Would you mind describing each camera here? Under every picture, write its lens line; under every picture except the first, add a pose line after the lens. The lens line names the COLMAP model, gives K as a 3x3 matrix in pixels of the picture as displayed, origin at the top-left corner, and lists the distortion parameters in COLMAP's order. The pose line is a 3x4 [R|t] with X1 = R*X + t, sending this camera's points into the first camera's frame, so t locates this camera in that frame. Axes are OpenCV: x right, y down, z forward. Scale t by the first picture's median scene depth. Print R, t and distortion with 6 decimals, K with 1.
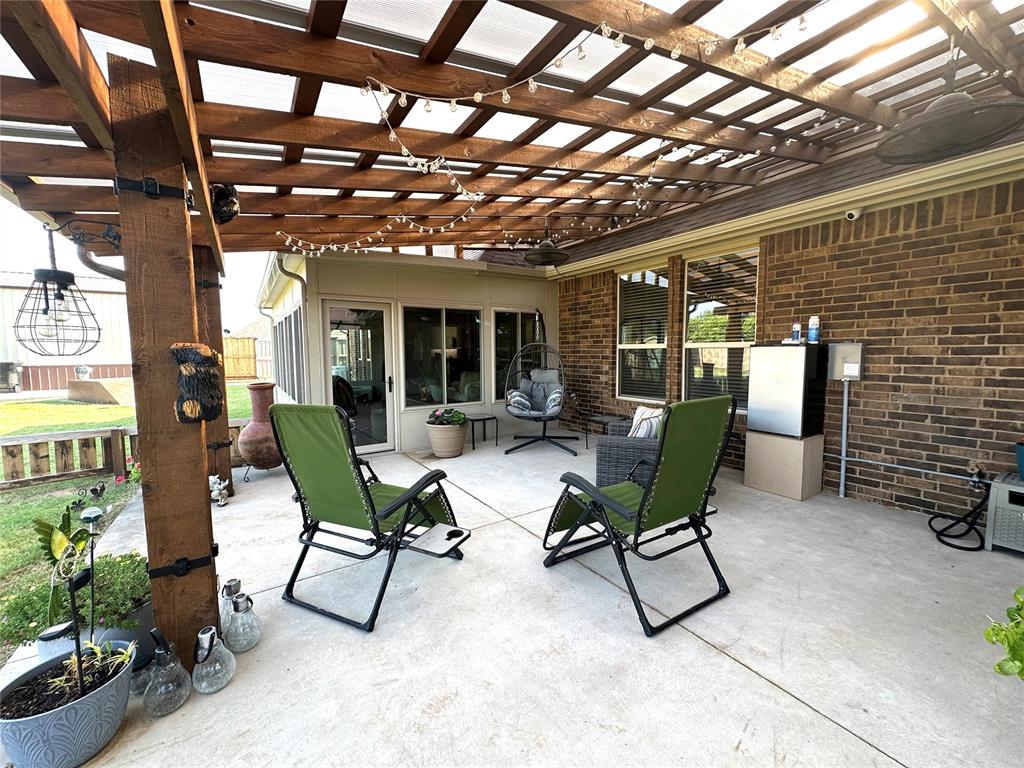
lens RADIAL K [[409.2, 0, 512.3], [0, 409.2, 384.4], [0, 0, 1]] dist [0.000092, 0.000004]
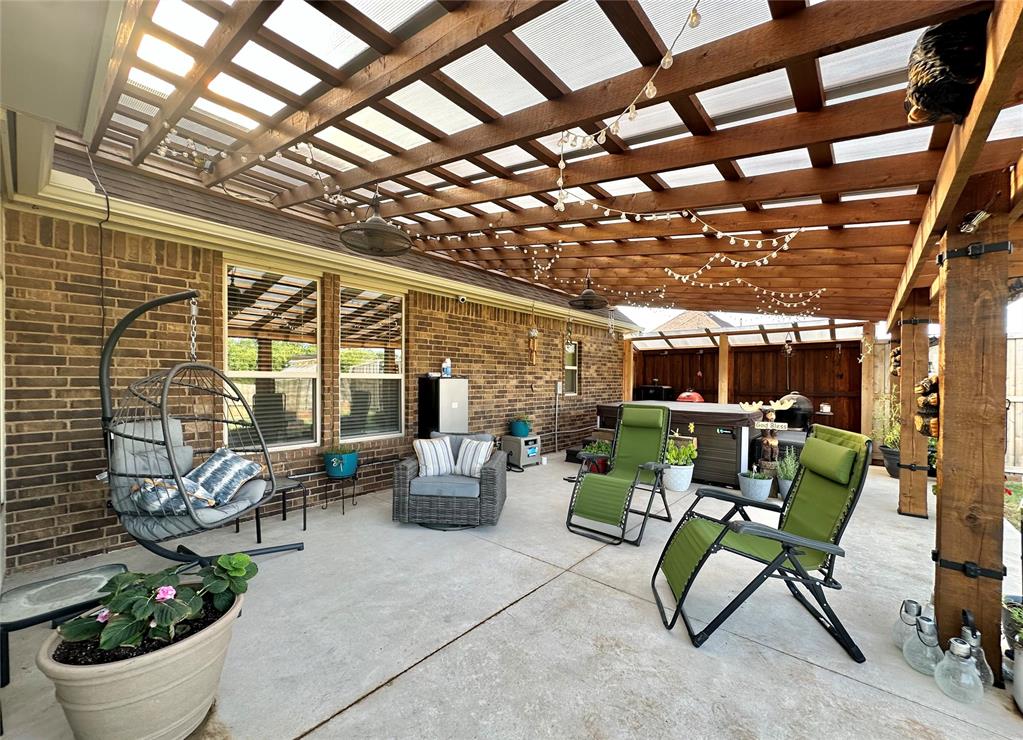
lens RADIAL K [[403.7, 0, 519.0], [0, 403.7, 385.3], [0, 0, 1]] dist [0.001031, 0.000019]
pose [[-0.276070, -0.006271, 0.961117, -0.748992], [0.076217, 0.996687, 0.028395, -0.094970], [-0.958111, 0.081093, -0.274678, 1.194997]]
